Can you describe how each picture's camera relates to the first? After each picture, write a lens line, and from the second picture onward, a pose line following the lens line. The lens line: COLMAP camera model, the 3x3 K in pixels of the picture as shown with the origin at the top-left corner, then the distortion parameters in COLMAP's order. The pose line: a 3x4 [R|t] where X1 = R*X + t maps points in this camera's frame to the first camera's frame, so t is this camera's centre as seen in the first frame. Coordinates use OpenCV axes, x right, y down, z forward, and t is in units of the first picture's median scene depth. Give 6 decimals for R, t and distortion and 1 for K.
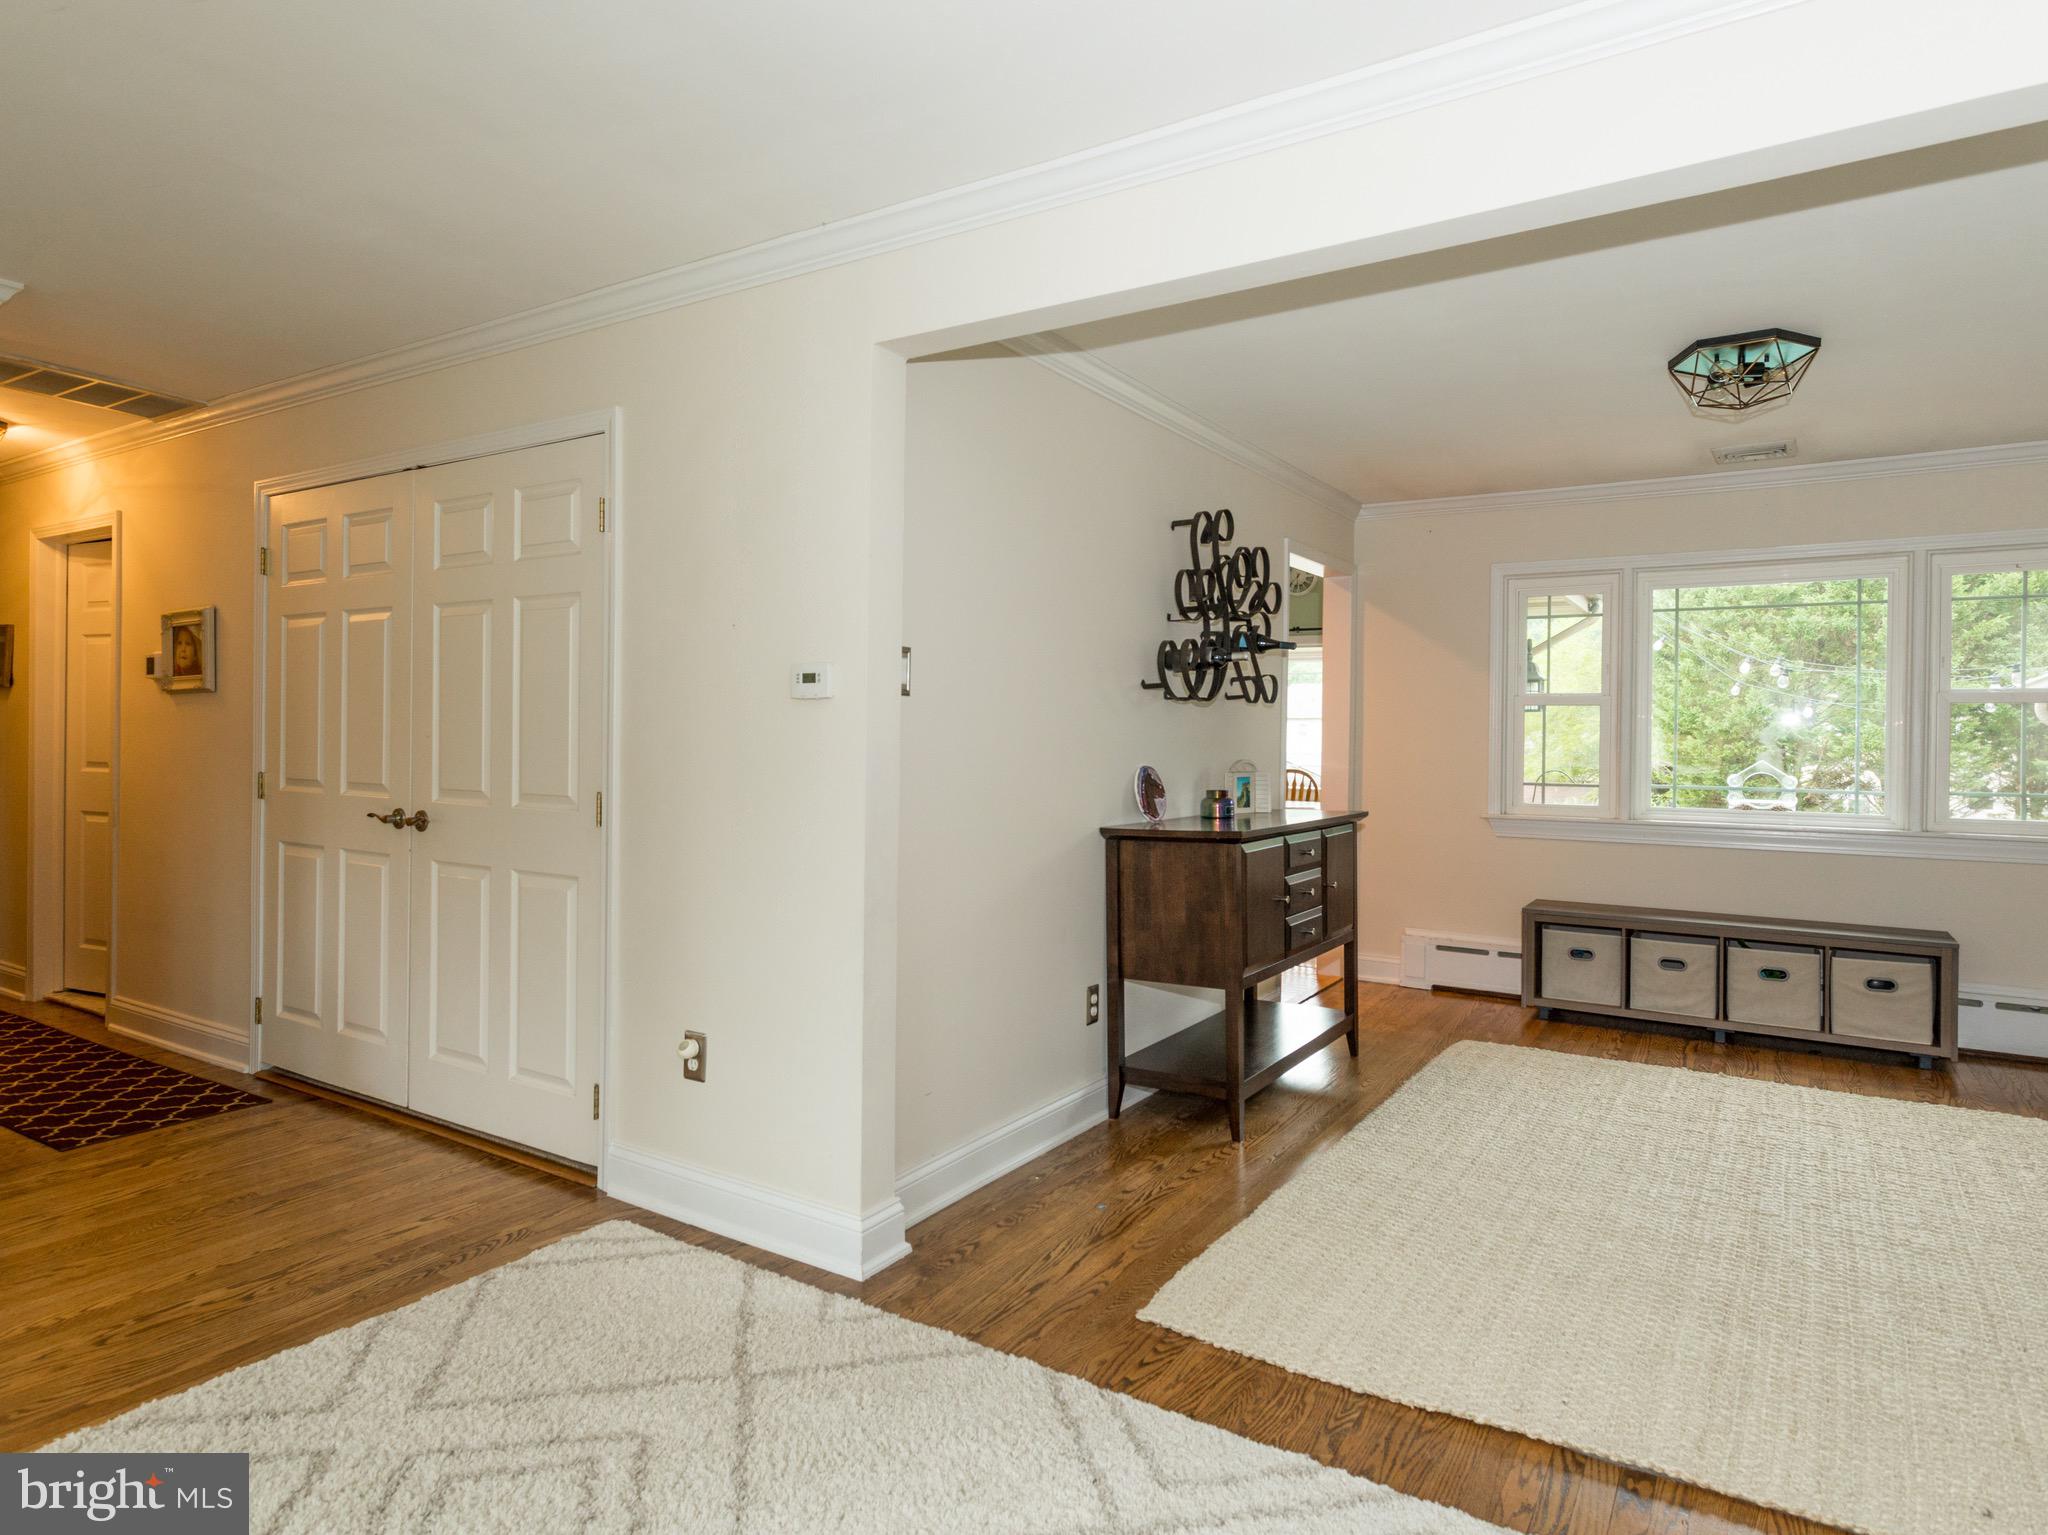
lens RADIAL K [[1183.1, 0, 1016.1], [0, 1183.1, 722.8], [0, 0, 1]] dist [0.000260, 0.001228]
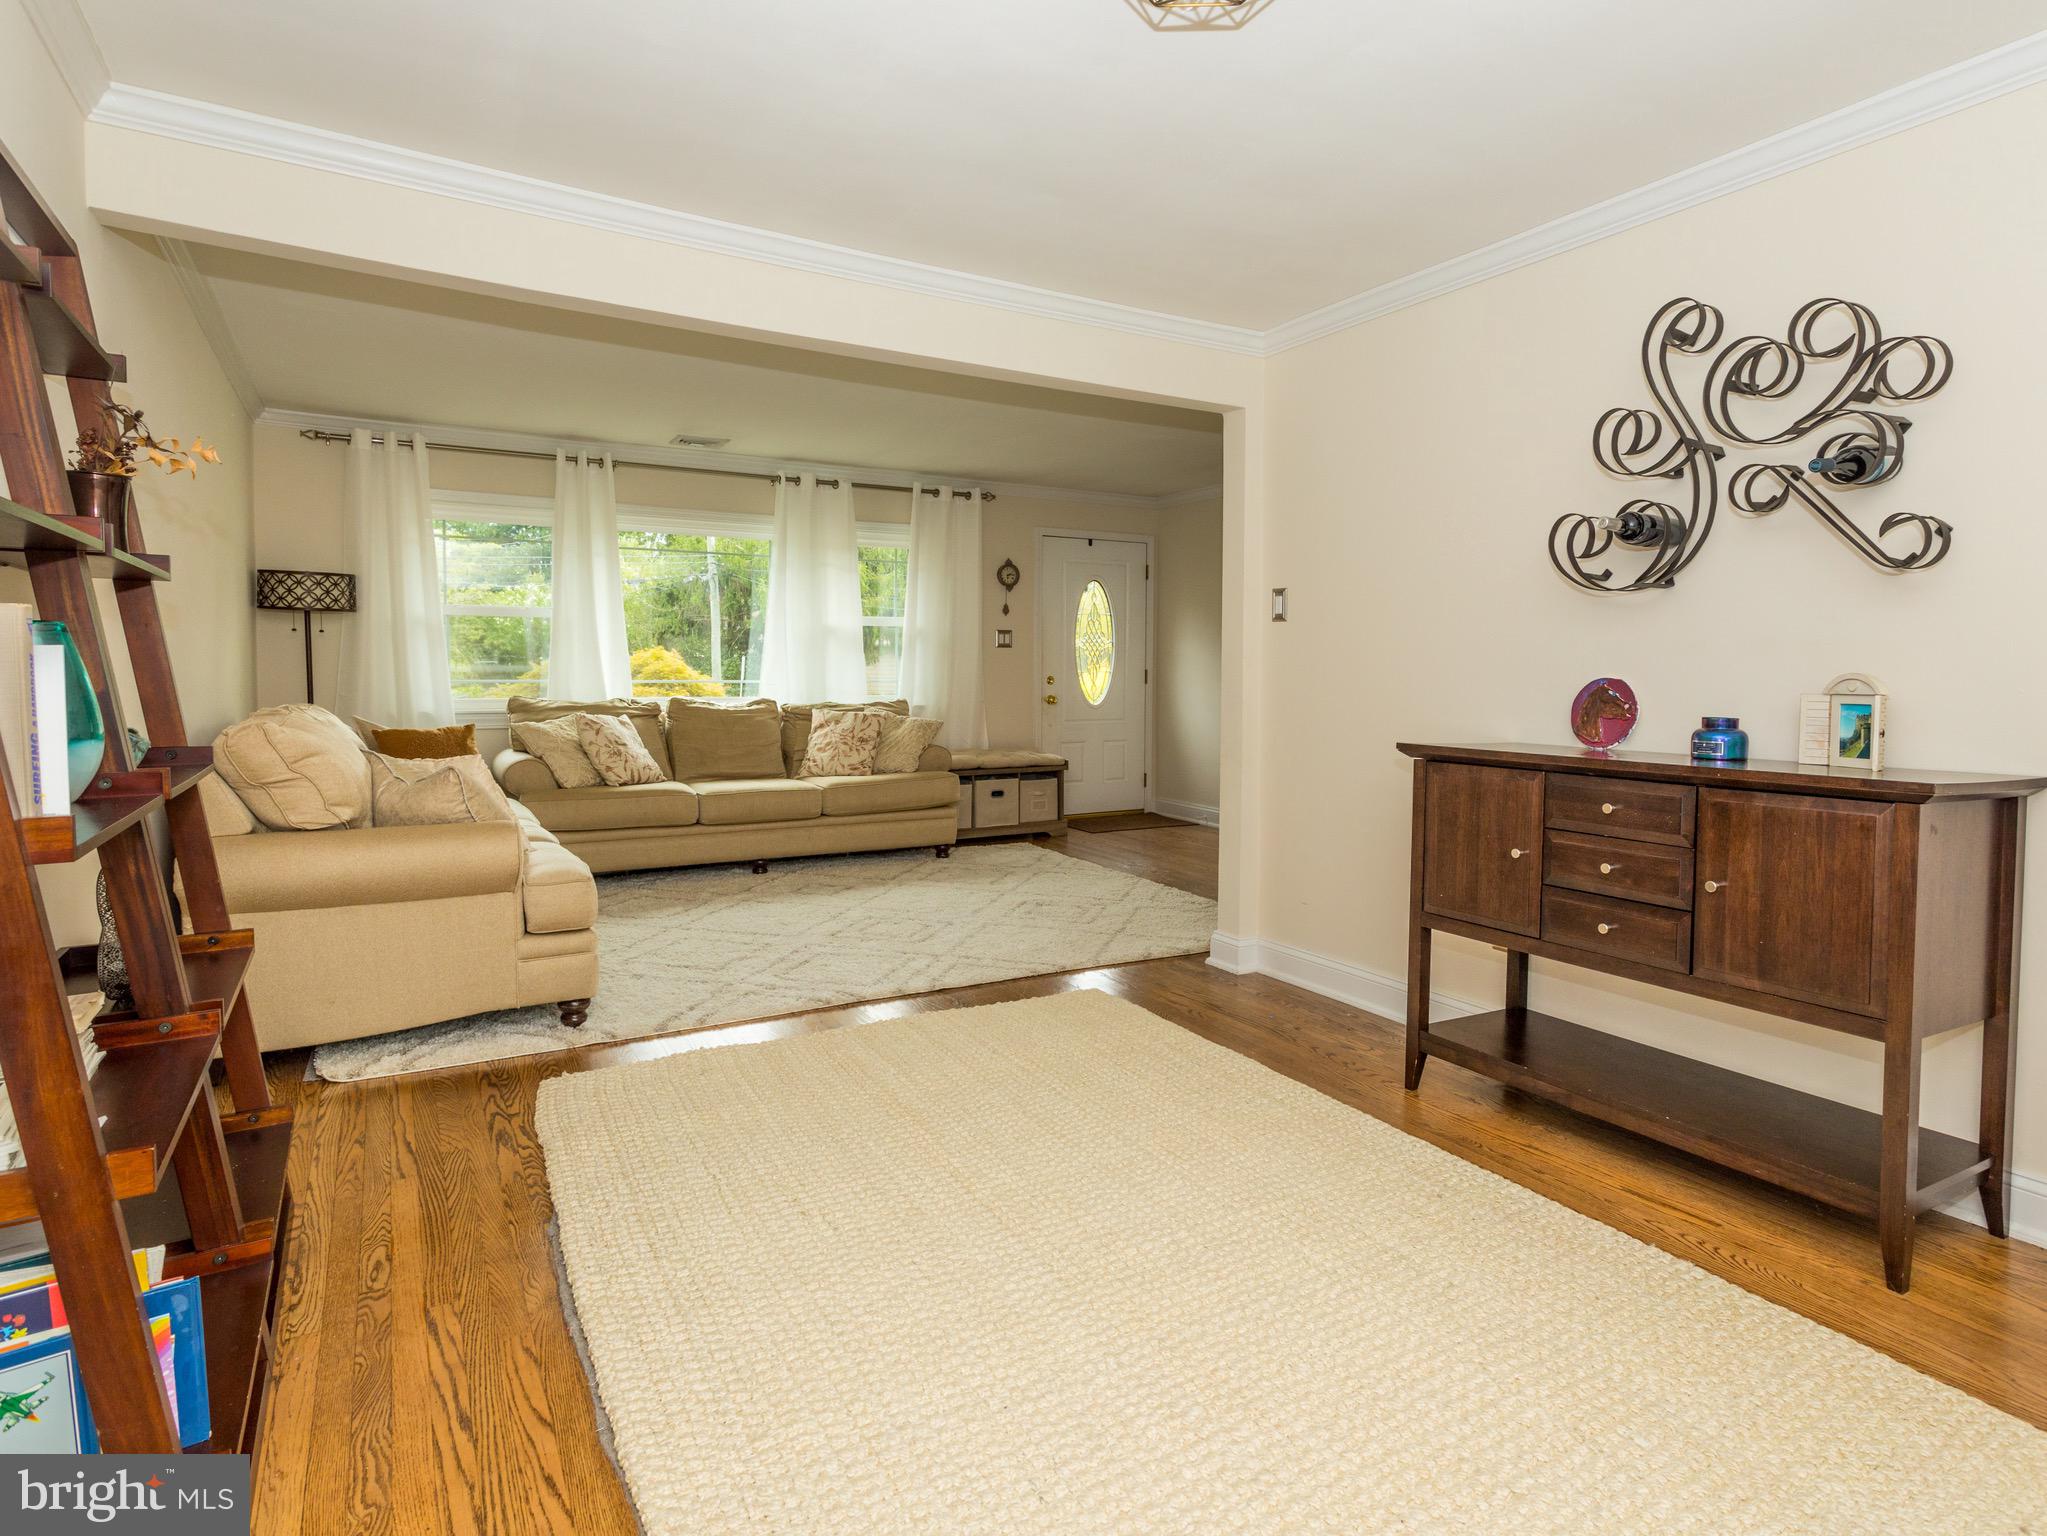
lens RADIAL K [[1129.8, 0, 1068.6], [0, 1129.8, 727.0], [0, 0, 1]] dist [-0.000286, -0.000087]
pose [[-0.439893, 0.033796, -0.897414, 0.893415], [0.001418, 0.999317, 0.036938, 0.038667], [0.898049, 0.014977, -0.439640, 0.957309]]
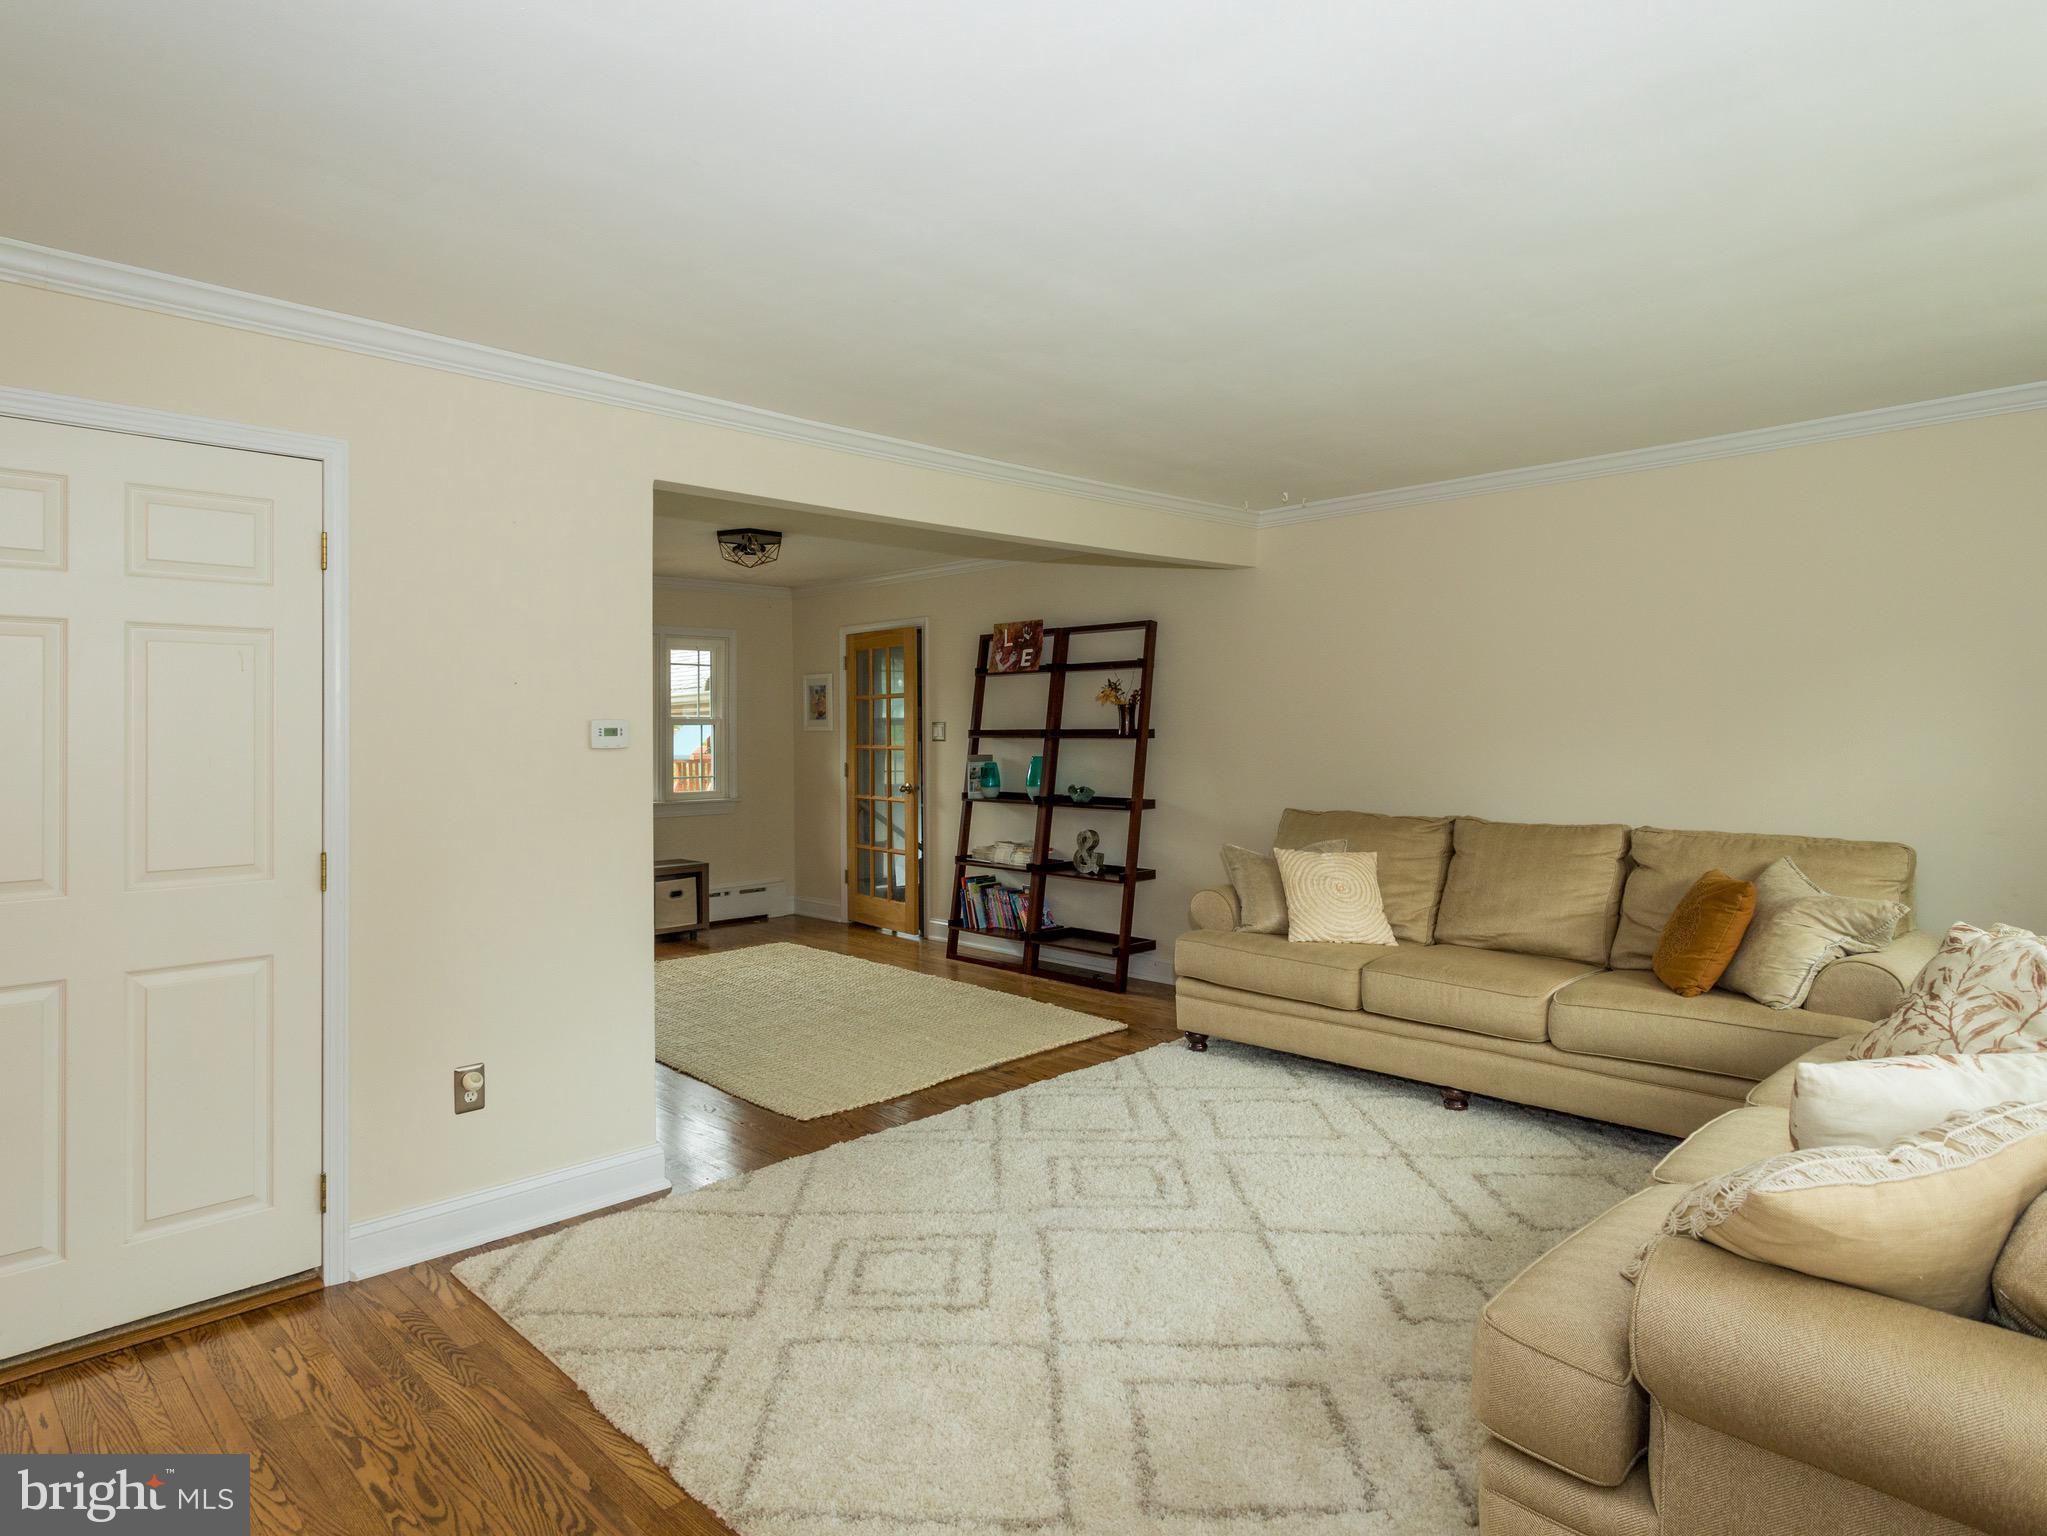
lens RADIAL K [[1172.6, 0, 946.4], [0, 1172.6, 734.2], [0, 0, 1]] dist [0.002243, 0.000812]
pose [[0.250115, -0.016644, 0.968073, -0.814846], [-0.002932, 0.999835, 0.017947, -0.037519], [-0.968212, -0.007327, 0.250025, 0.231287]]
